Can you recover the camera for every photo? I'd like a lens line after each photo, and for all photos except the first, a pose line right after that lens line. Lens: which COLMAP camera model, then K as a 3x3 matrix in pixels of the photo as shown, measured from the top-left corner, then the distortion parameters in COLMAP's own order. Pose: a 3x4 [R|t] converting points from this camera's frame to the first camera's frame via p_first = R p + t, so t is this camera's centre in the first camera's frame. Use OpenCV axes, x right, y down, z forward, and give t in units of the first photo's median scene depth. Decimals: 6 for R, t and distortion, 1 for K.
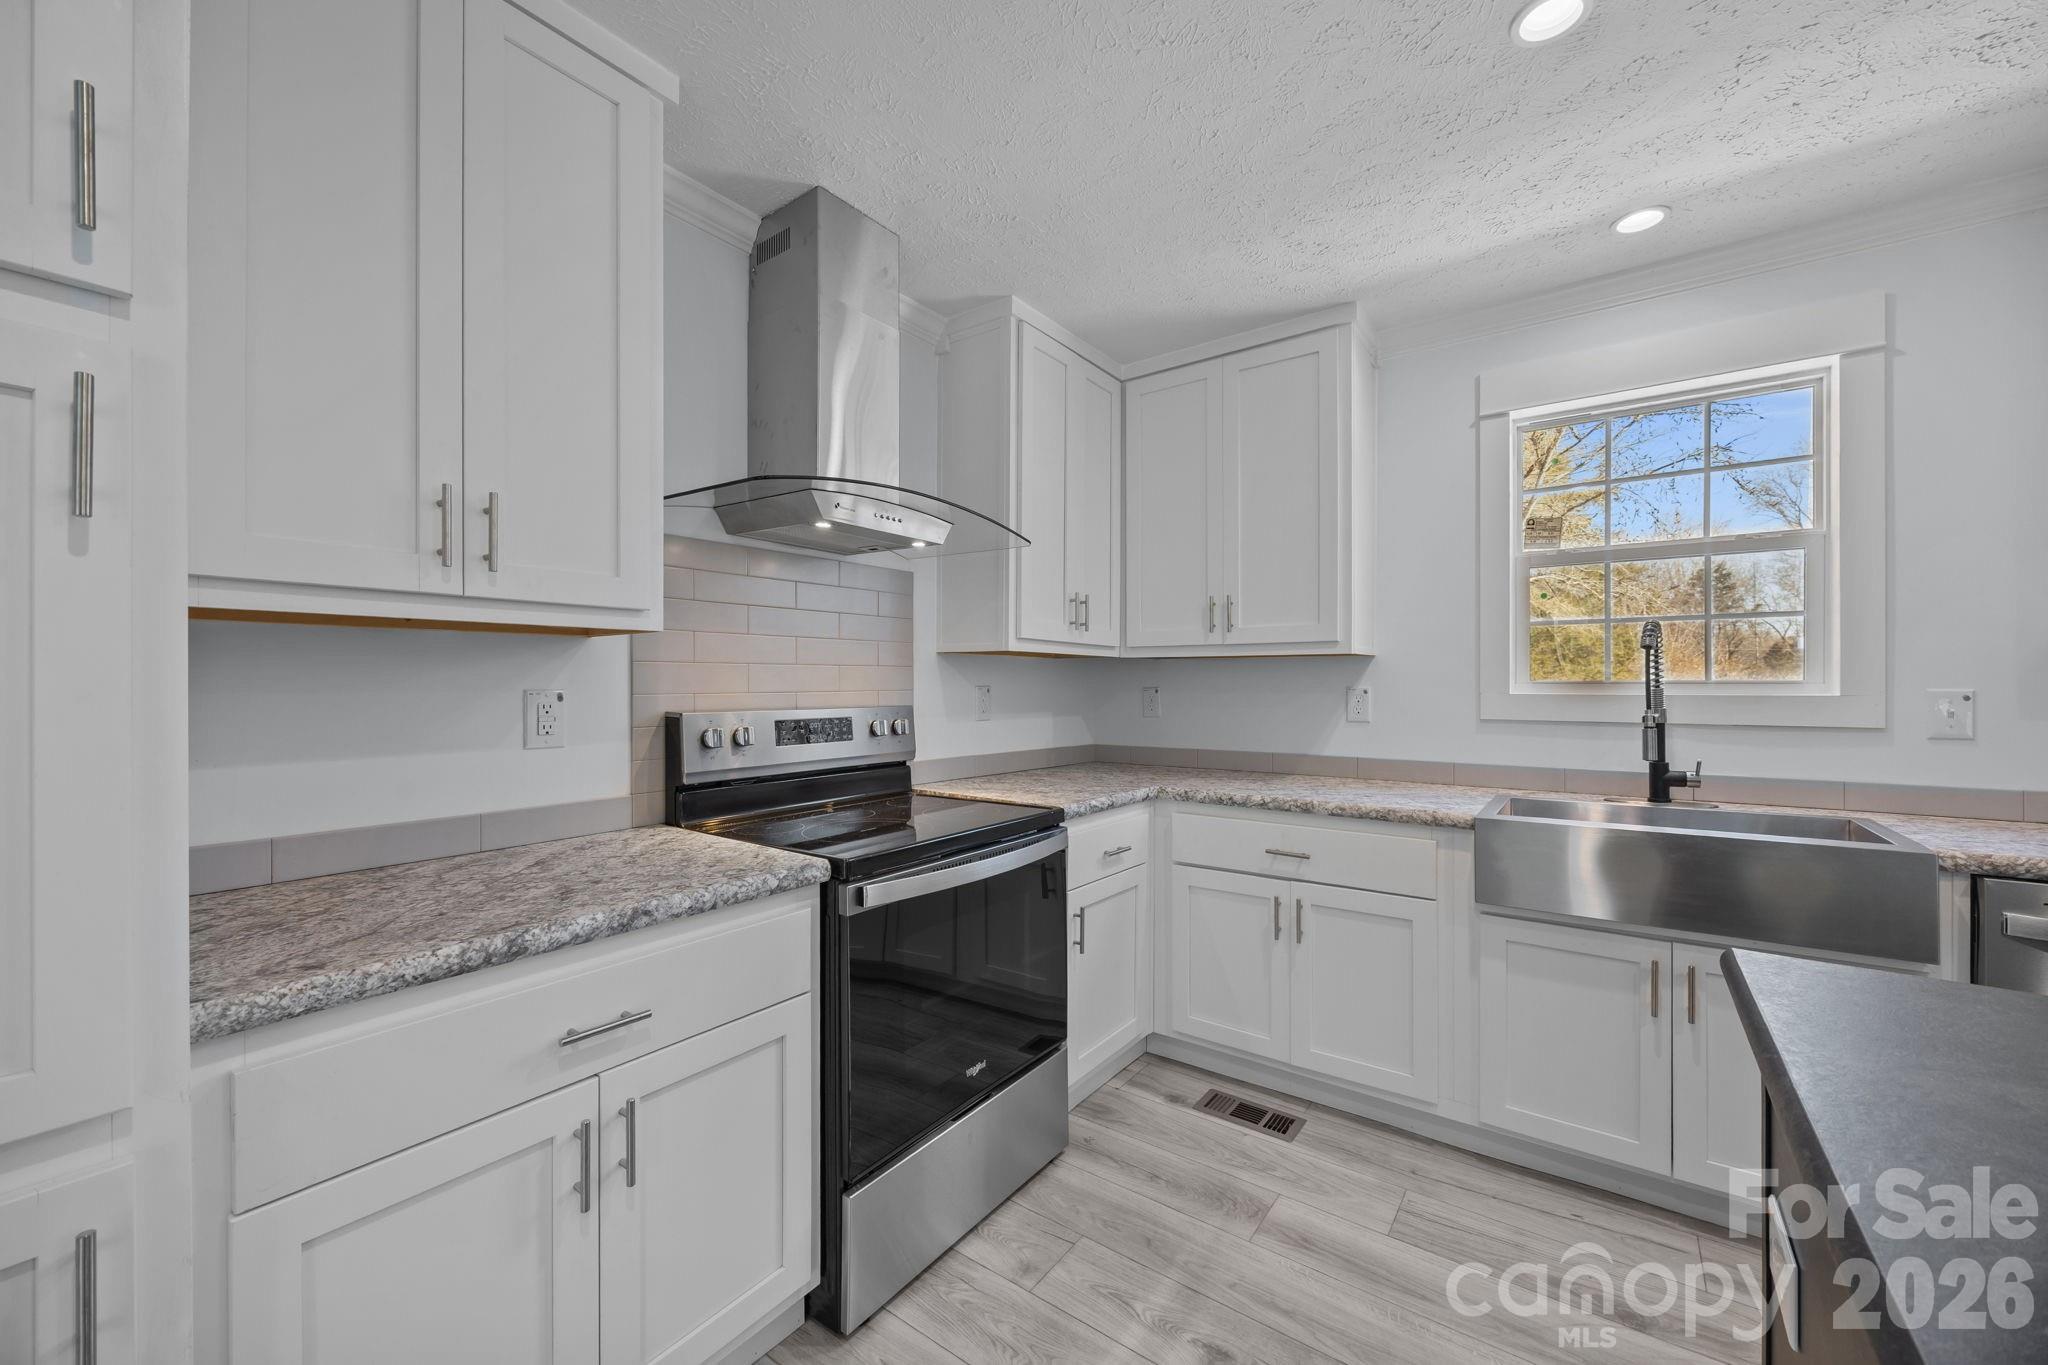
lens RADIAL K [[799.6, 0, 1049.1], [0, 799.6, 683.9], [0, 0, 1]] dist [-0.000610, -0.000188]
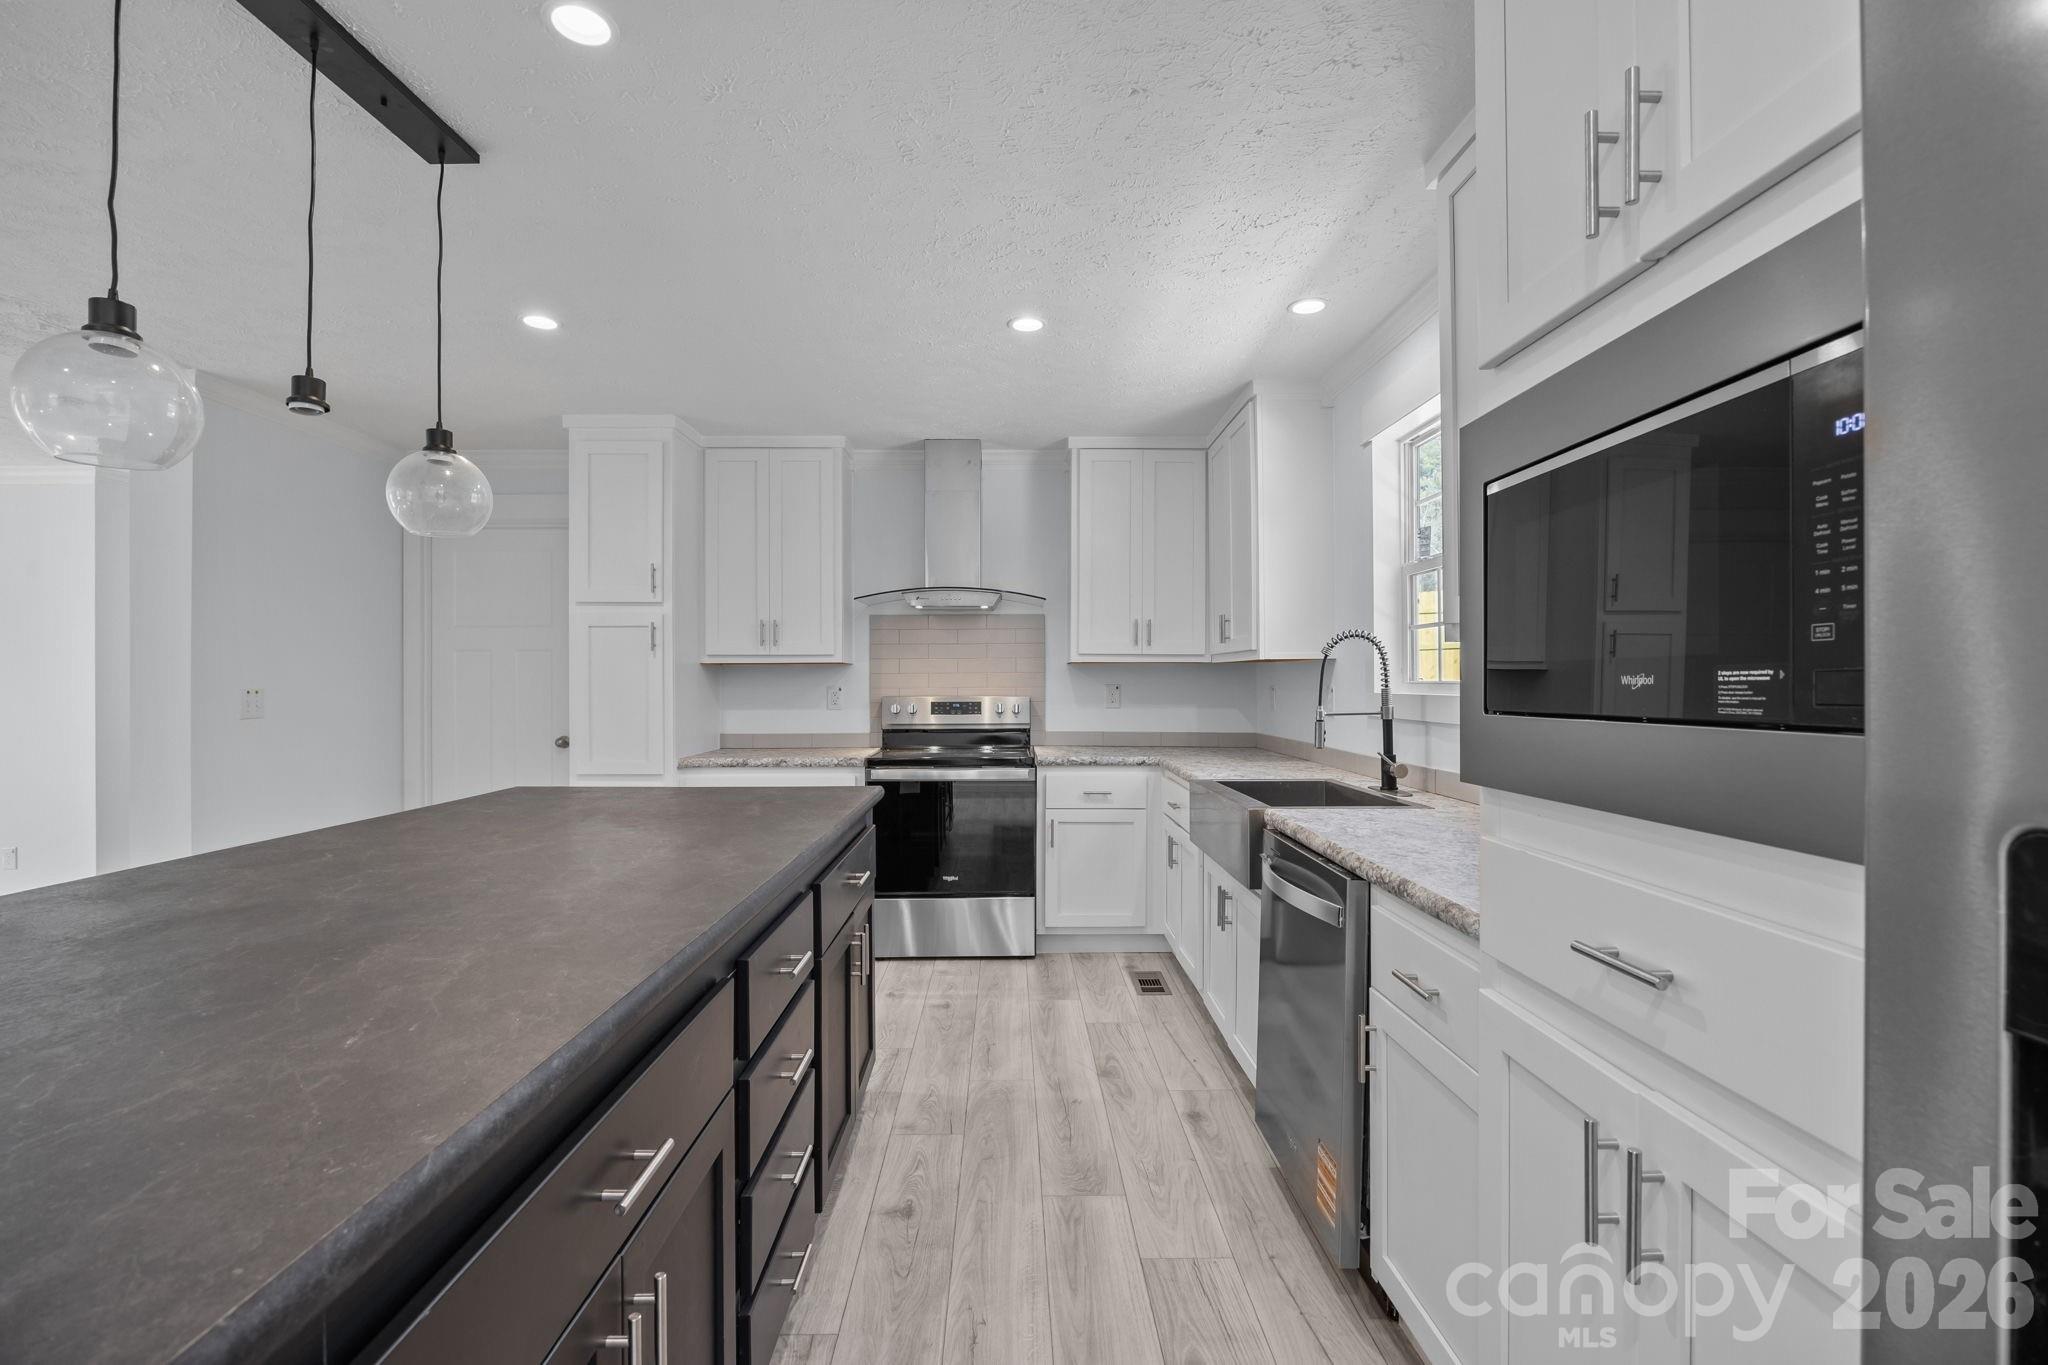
lens RADIAL K [[938.8, 0, 1024.0], [0, 938.8, 682.5], [0, 0, 1]] dist [0.000049, -0.000013]
pose [[0.599193, -0.000569, -0.800605, 1.531533], [0.001668, 0.999998, 0.000538, -0.003745], [0.800603, -0.001658, 0.599193, -0.201383]]
